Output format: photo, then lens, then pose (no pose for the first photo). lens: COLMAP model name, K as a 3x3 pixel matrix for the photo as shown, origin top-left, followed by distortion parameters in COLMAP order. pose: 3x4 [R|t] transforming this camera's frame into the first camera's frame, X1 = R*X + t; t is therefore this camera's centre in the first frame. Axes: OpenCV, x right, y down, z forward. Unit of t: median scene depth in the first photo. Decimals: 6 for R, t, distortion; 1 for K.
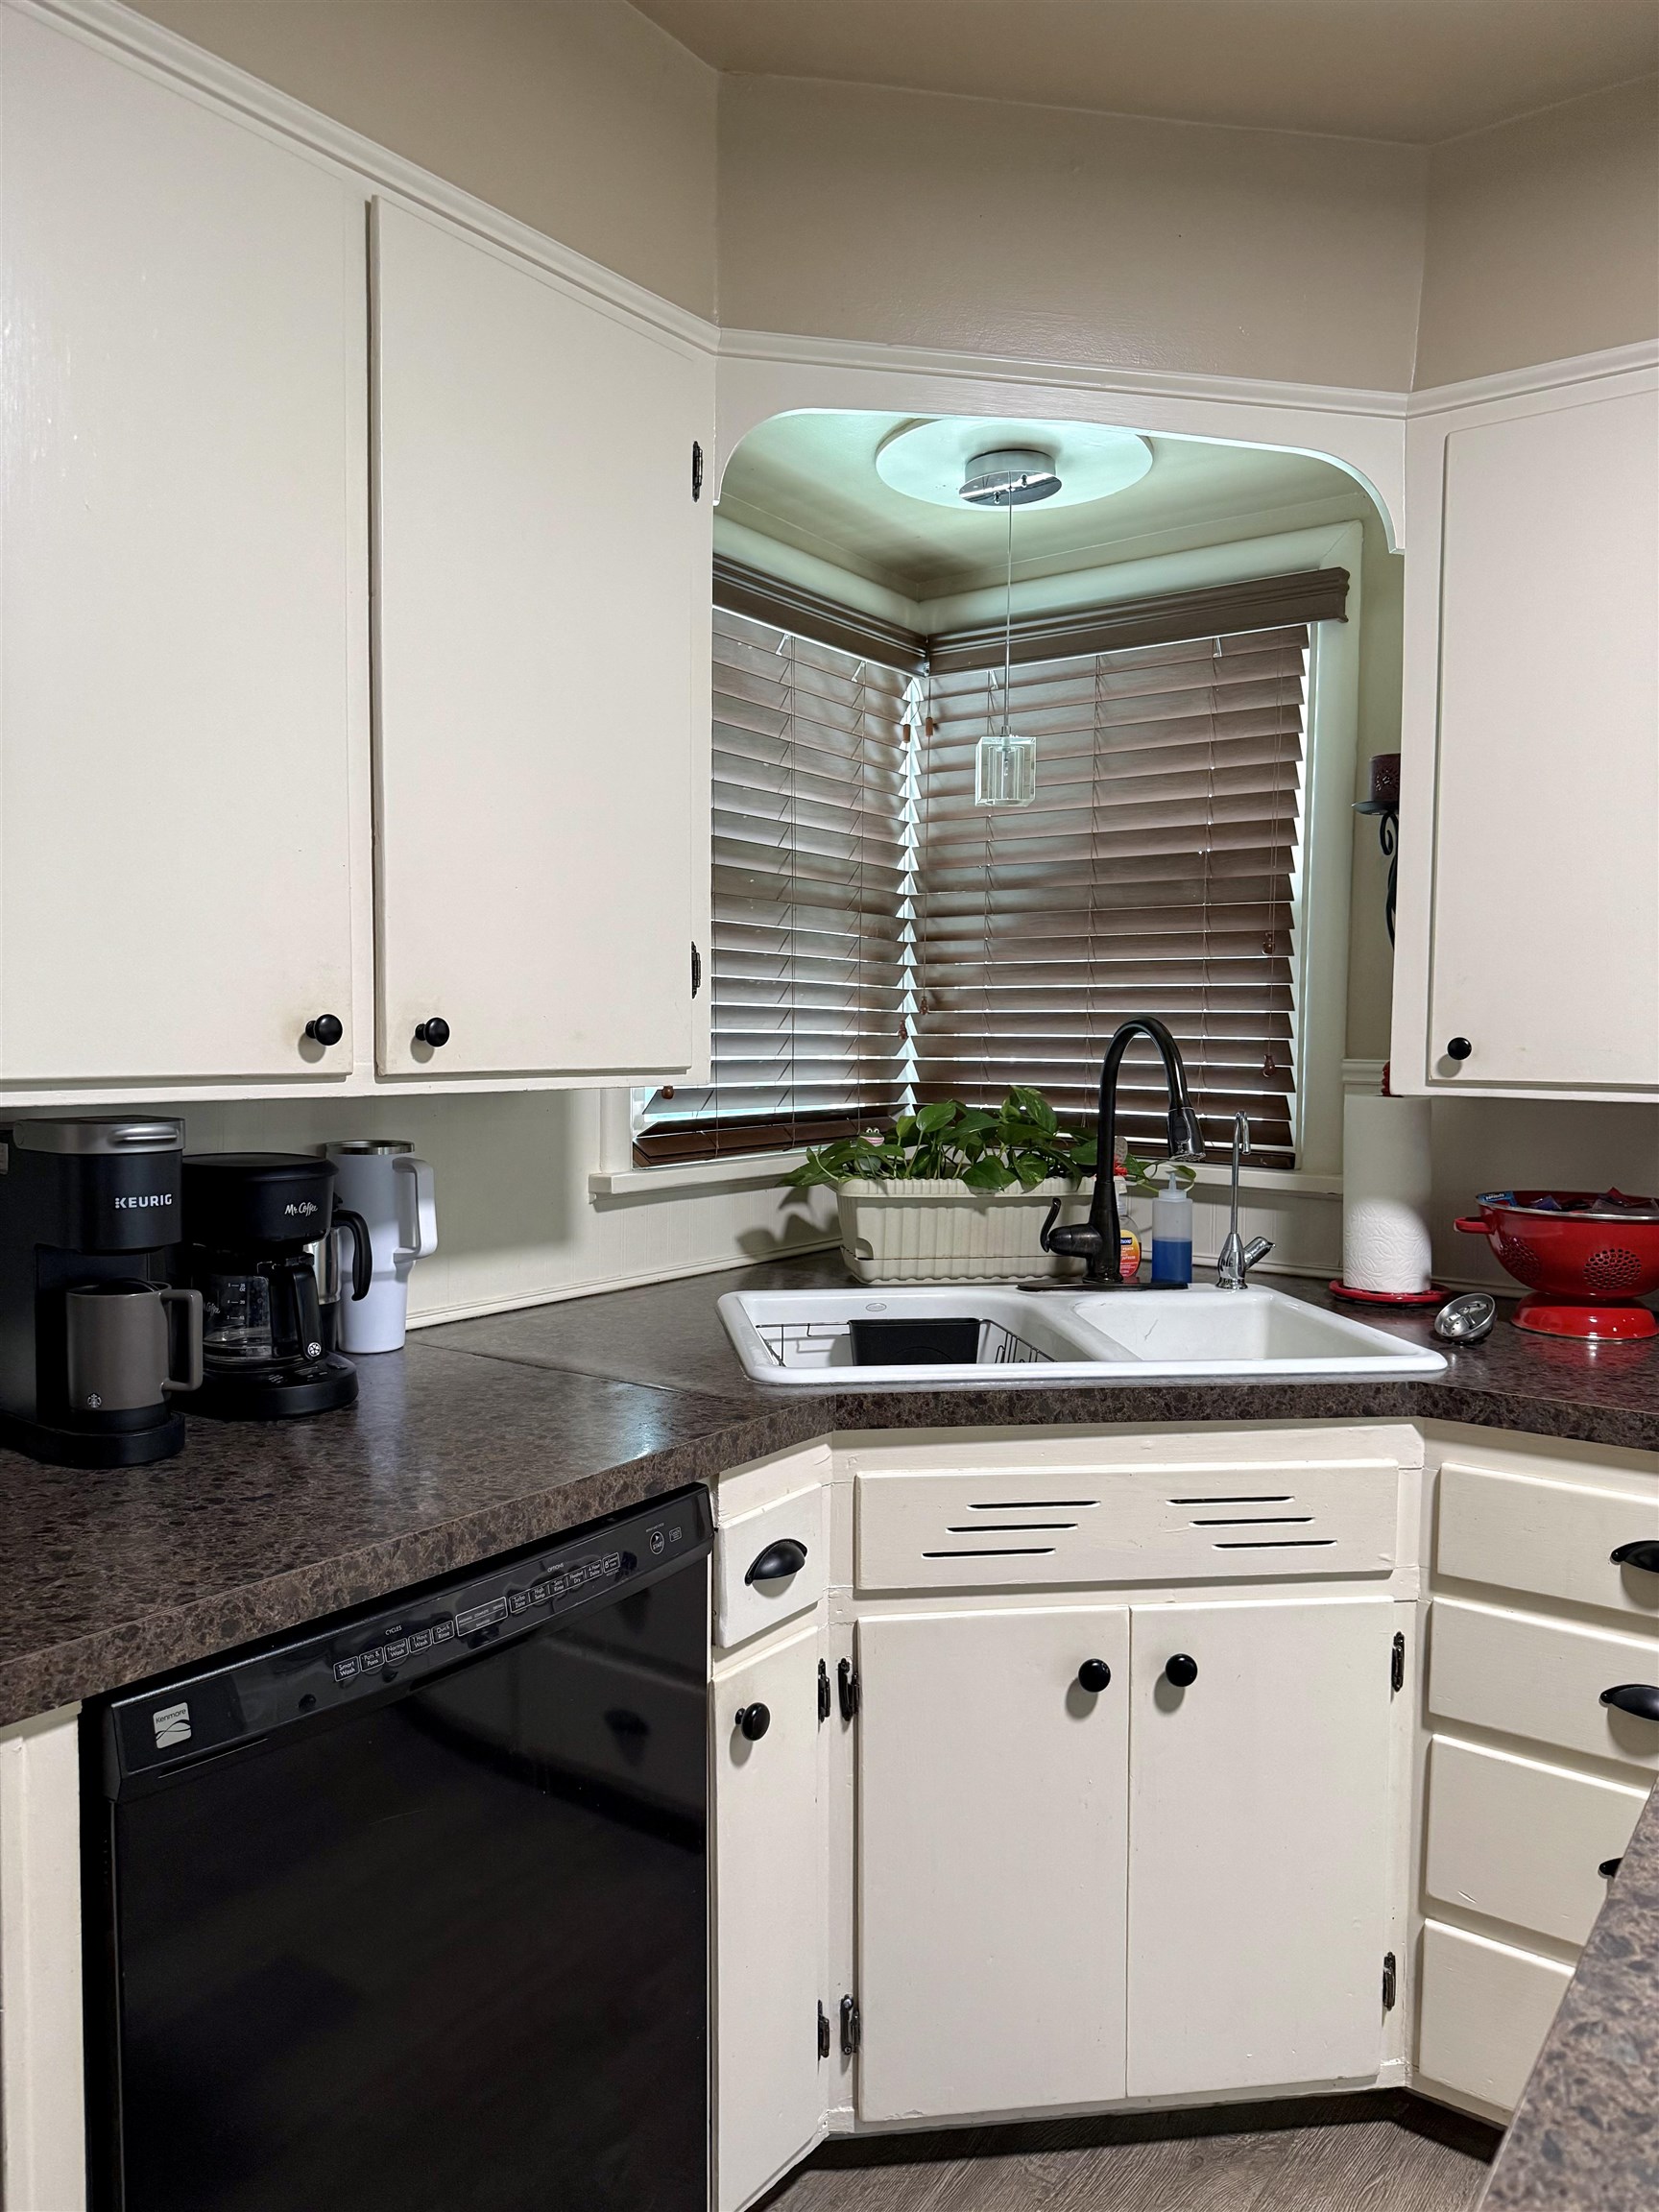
lens RADIAL K [[1538.8, 0, 829.5], [0, 1538.8, 1106.0], [0, 0, 1]] dist [0.141227, -0.242015]
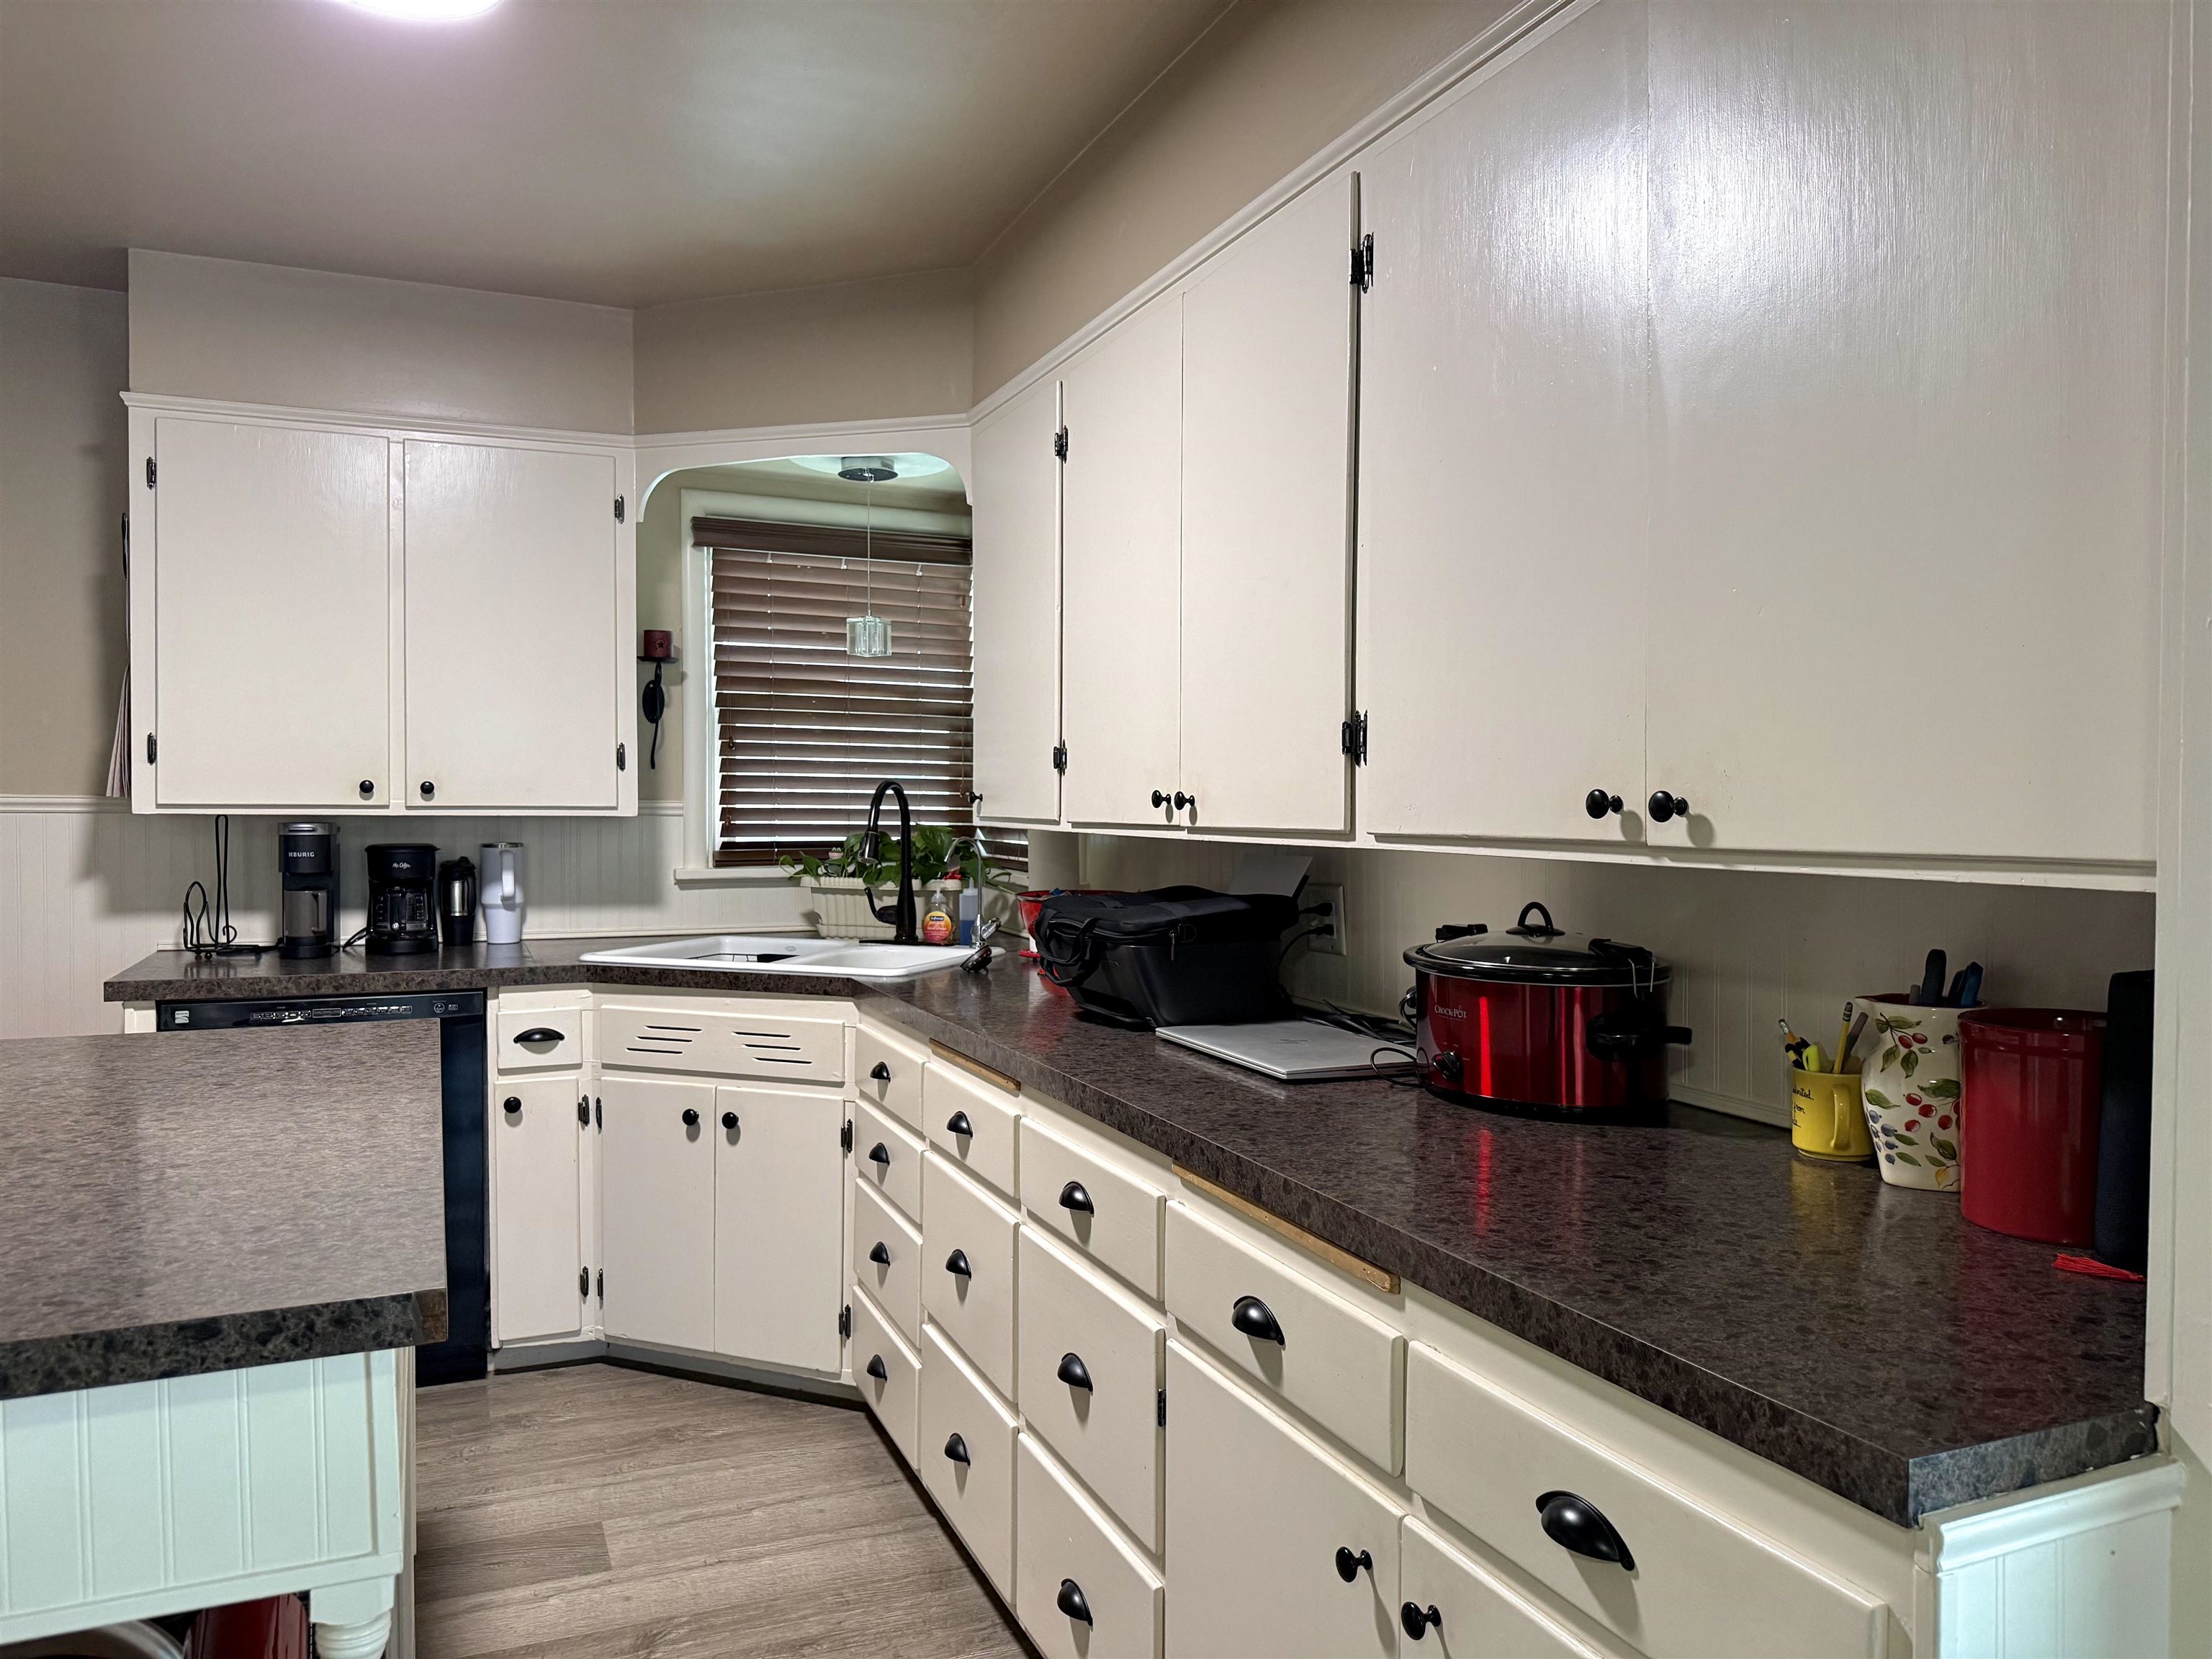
lens RADIAL K [[1577.2, 0, 1106.0], [0, 1577.2, 829.5], [0, 0, 1]] dist [0.070379, -0.075403]
pose [[0.861226, 0.011403, -0.508094, 1.584389], [-0.027209, 0.999349, -0.023691, 0.036723], [0.507493, 0.034228, 0.860976, -0.446825]]
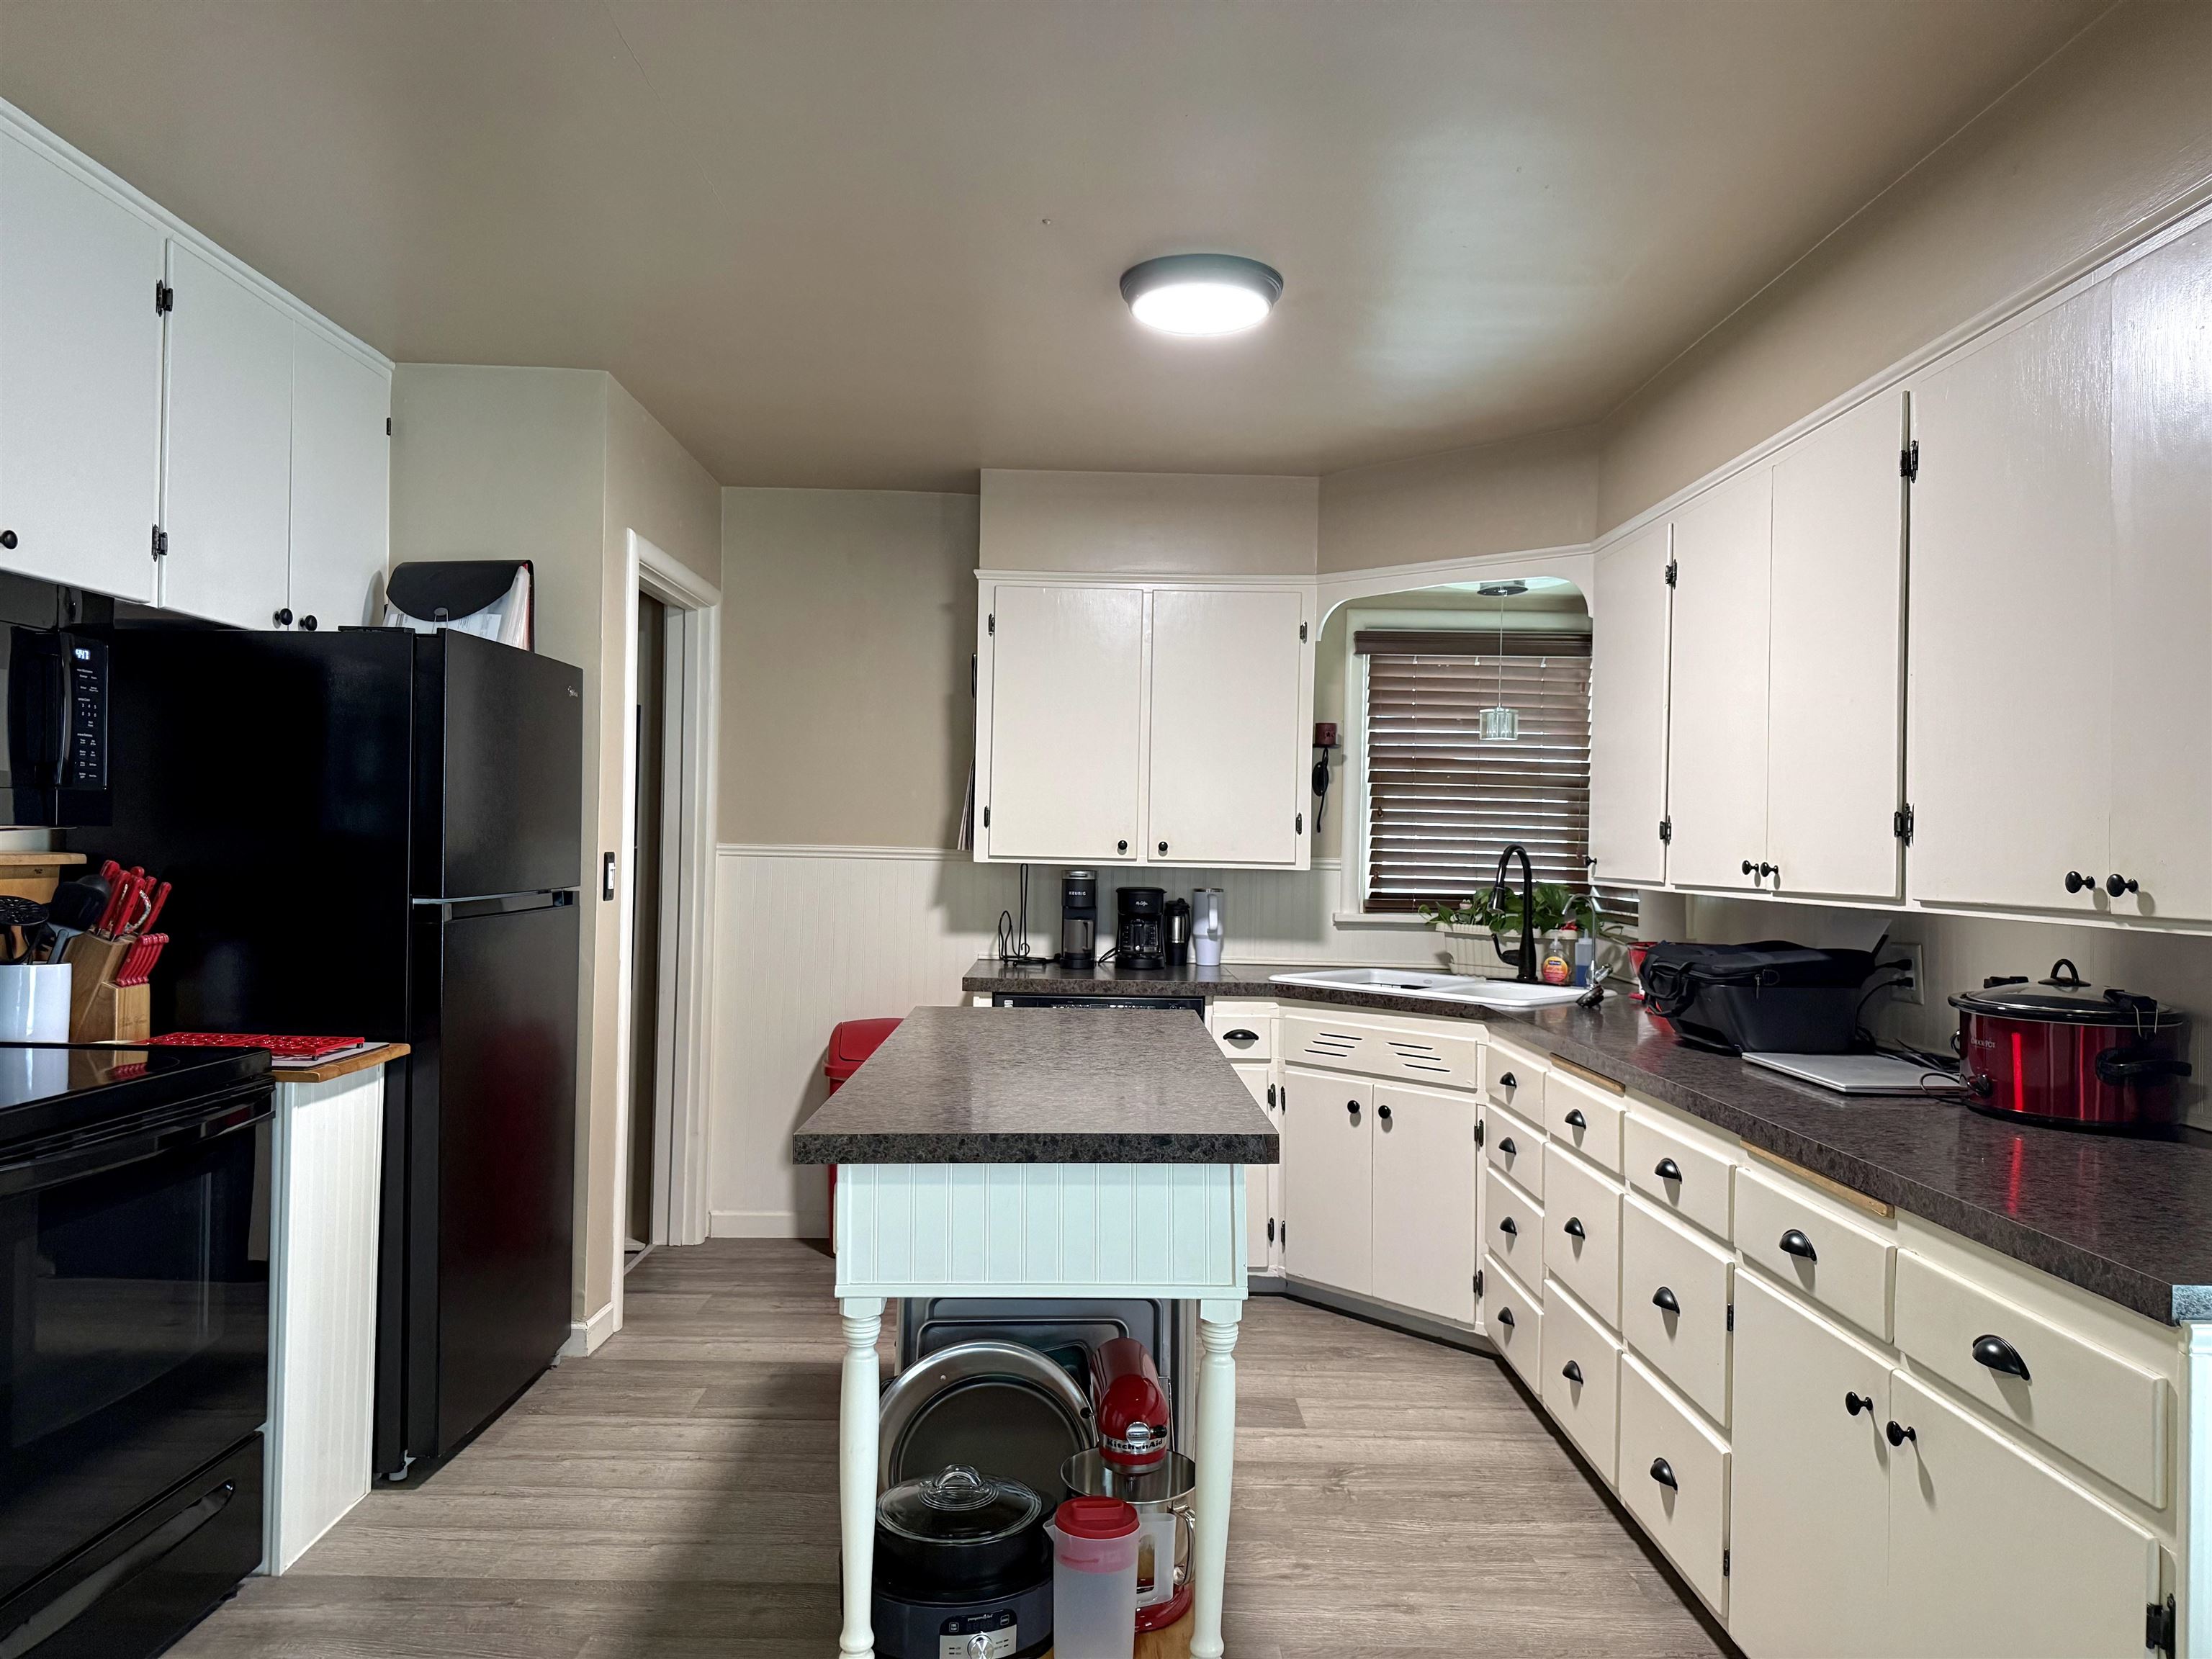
lens RADIAL K [[1538.8, 0, 1106.0], [0, 1538.8, 829.5], [0, 0, 1]] dist [0.141227, -0.242015]
pose [[0.606721, 0.002158, -0.794912, 1.858048], [-0.056939, 0.997546, -0.040751, 0.043655], [0.792873, 0.069986, 0.605355, -0.829026]]
